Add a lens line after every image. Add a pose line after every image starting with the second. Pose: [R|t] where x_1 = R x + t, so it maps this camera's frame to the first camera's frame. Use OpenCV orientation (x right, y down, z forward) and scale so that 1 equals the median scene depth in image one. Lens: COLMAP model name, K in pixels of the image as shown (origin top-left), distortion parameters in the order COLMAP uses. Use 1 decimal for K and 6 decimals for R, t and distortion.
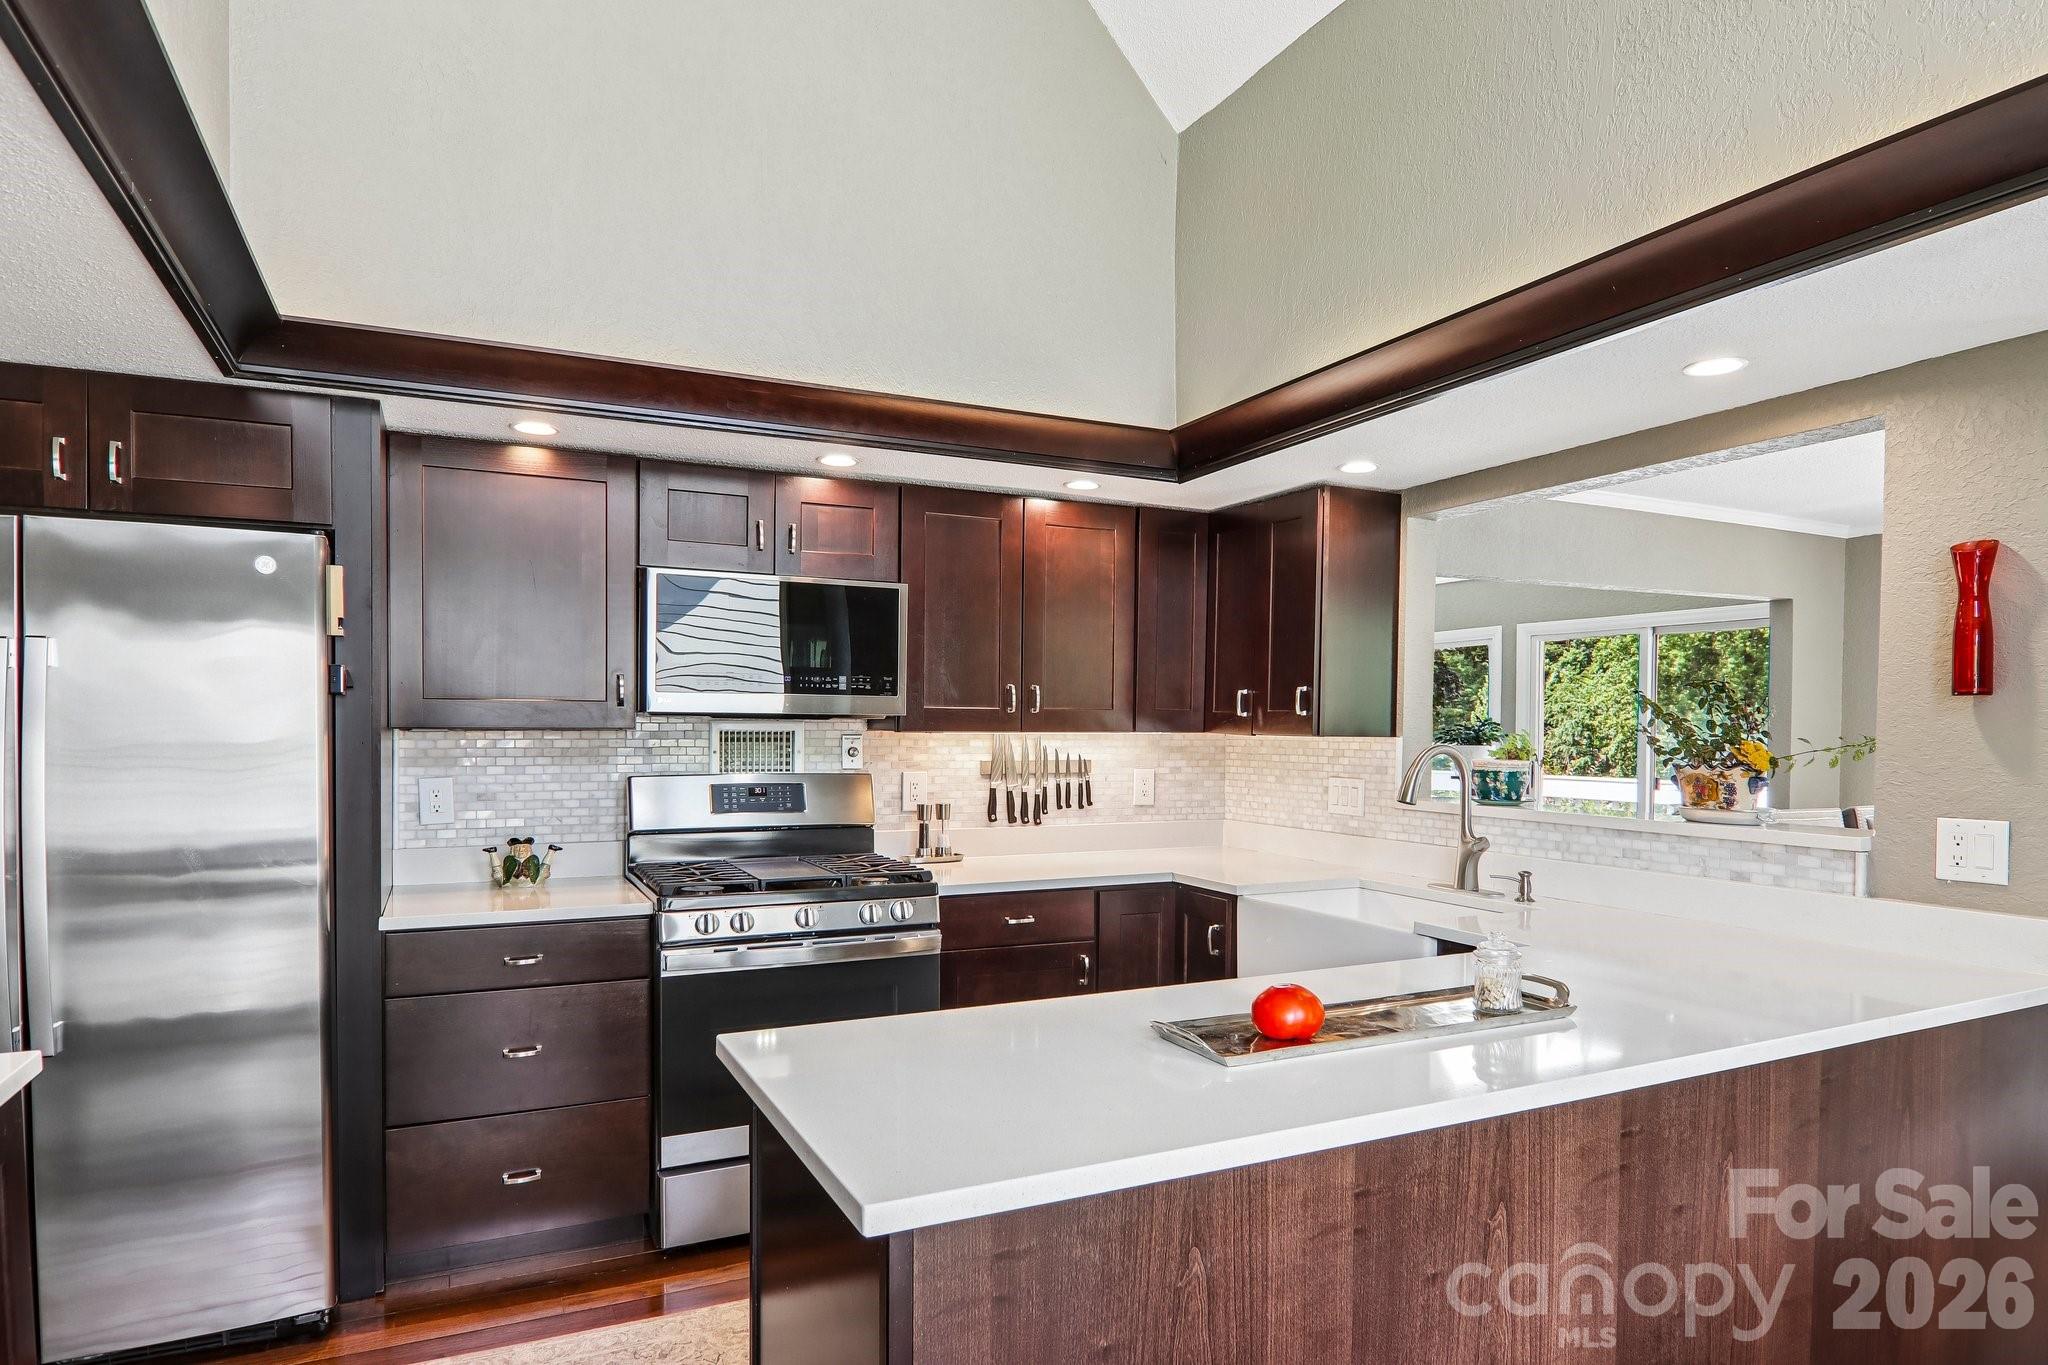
lens RADIAL K [[1175.1, 0, 1038.1], [0, 1175.1, 756.4], [0, 0, 1]] dist [0.001859, -0.017862]
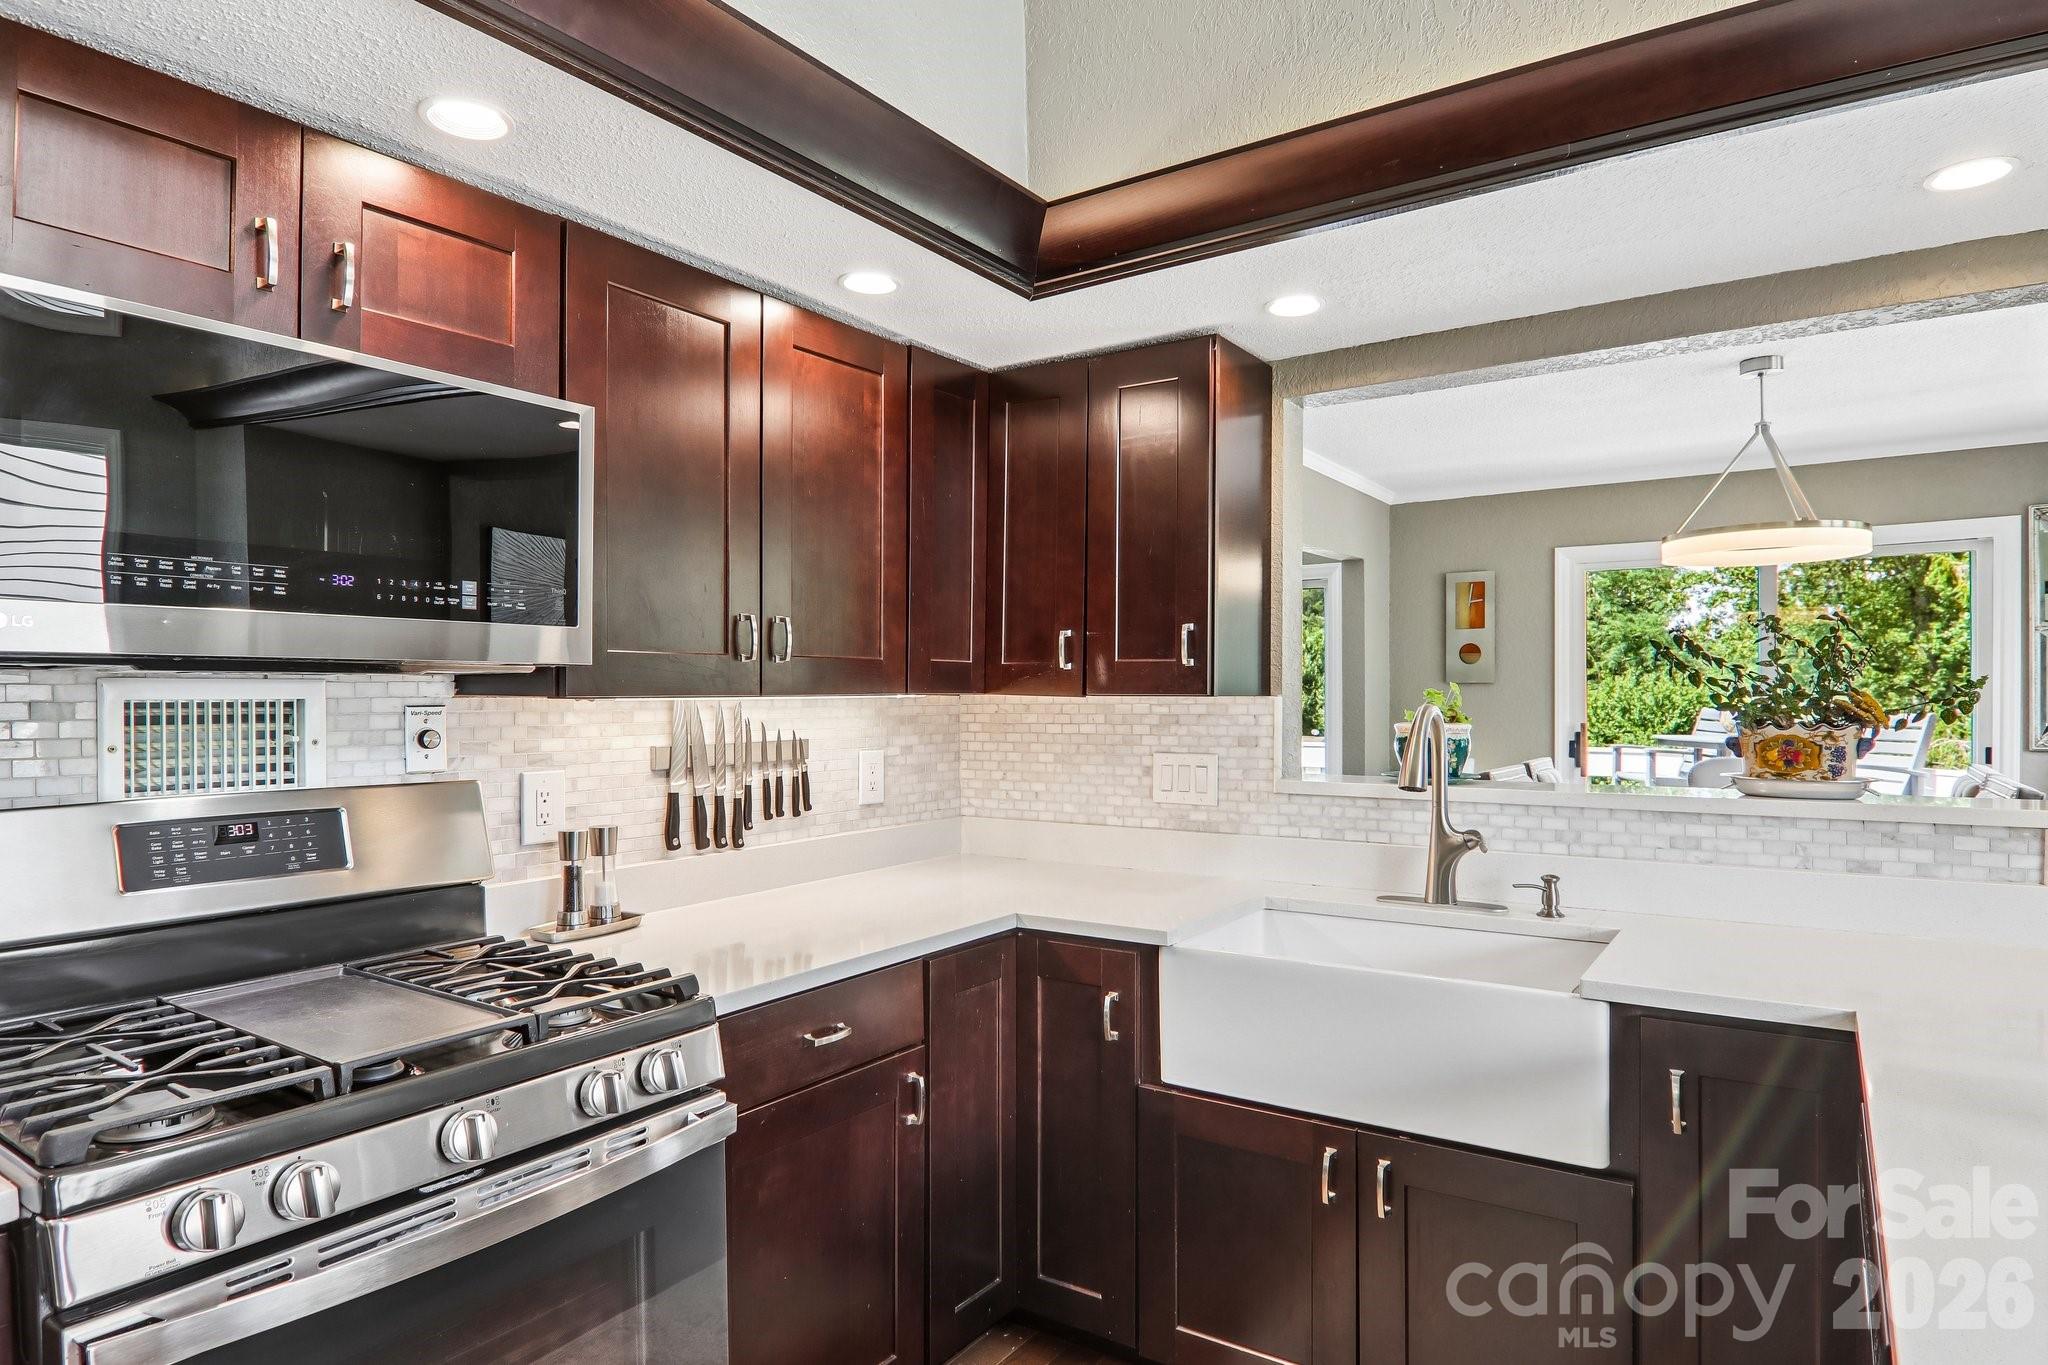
lens RADIAL K [[1161.9, 0, 1031.8], [0, 1161.9, 705.3], [0, 0, 1]] dist [0.006174, -0.021228]
pose [[0.867934, -0.016453, 0.496407, -0.190247], [0.024234, 0.999664, -0.009238, -0.007832], [-0.496088, 0.020048, 0.868041, 0.449710]]
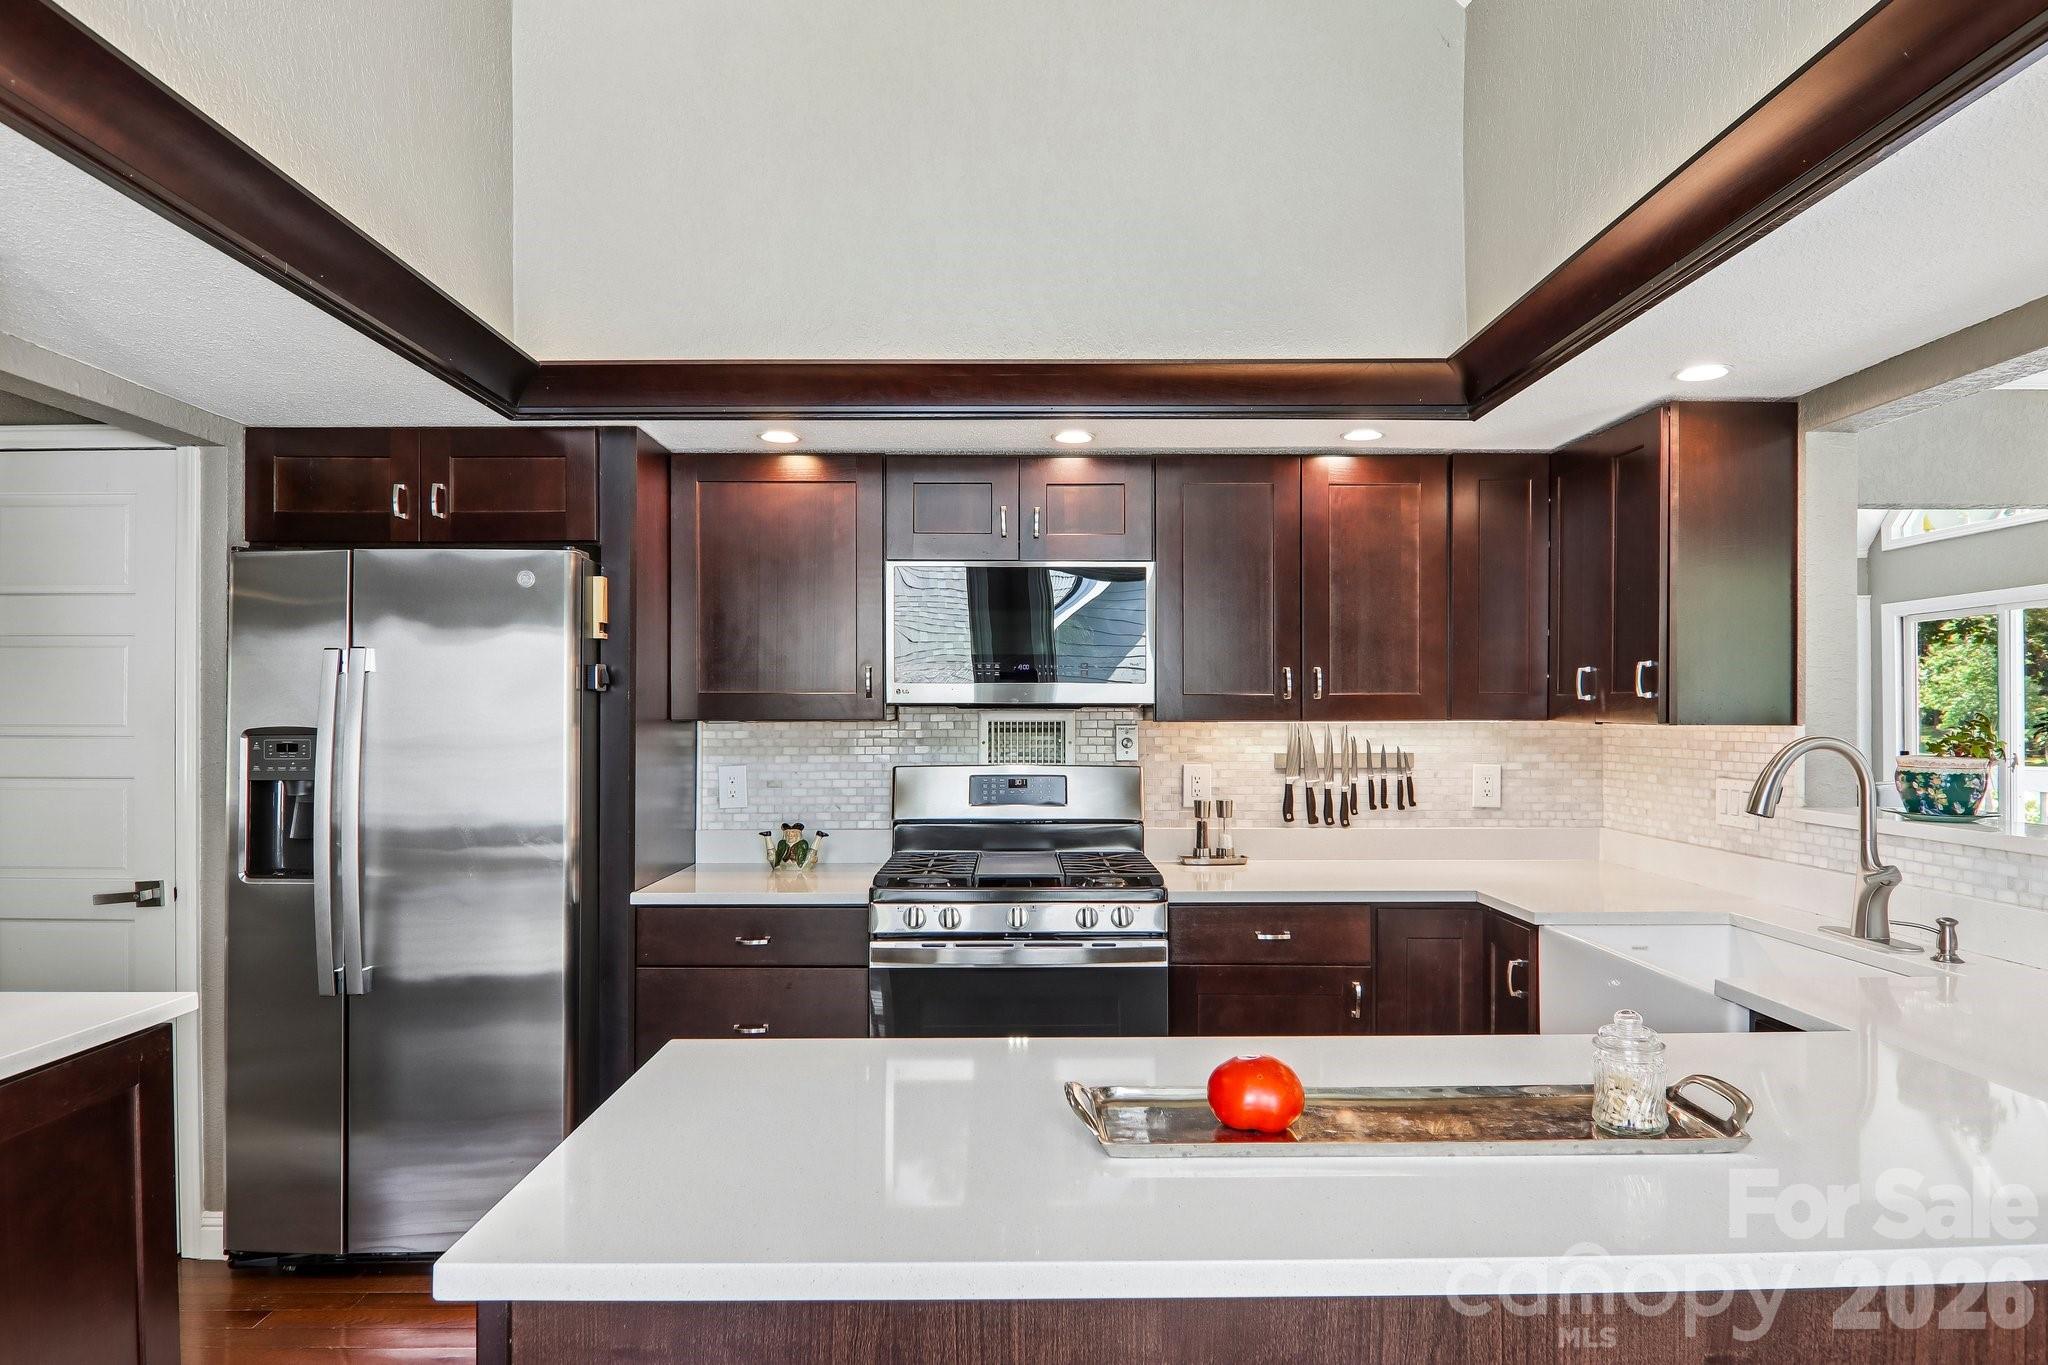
lens RADIAL K [[1182.5, 0, 1029.0], [0, 1182.5, 709.8], [0, 0, 1]] dist [0.000382, -0.021466]
pose [[0.901169, -0.008929, -0.433375, 0.192883], [-0.004236, 0.999559, -0.029403, -0.002285], [0.433447, 0.028333, 0.900734, 0.116658]]
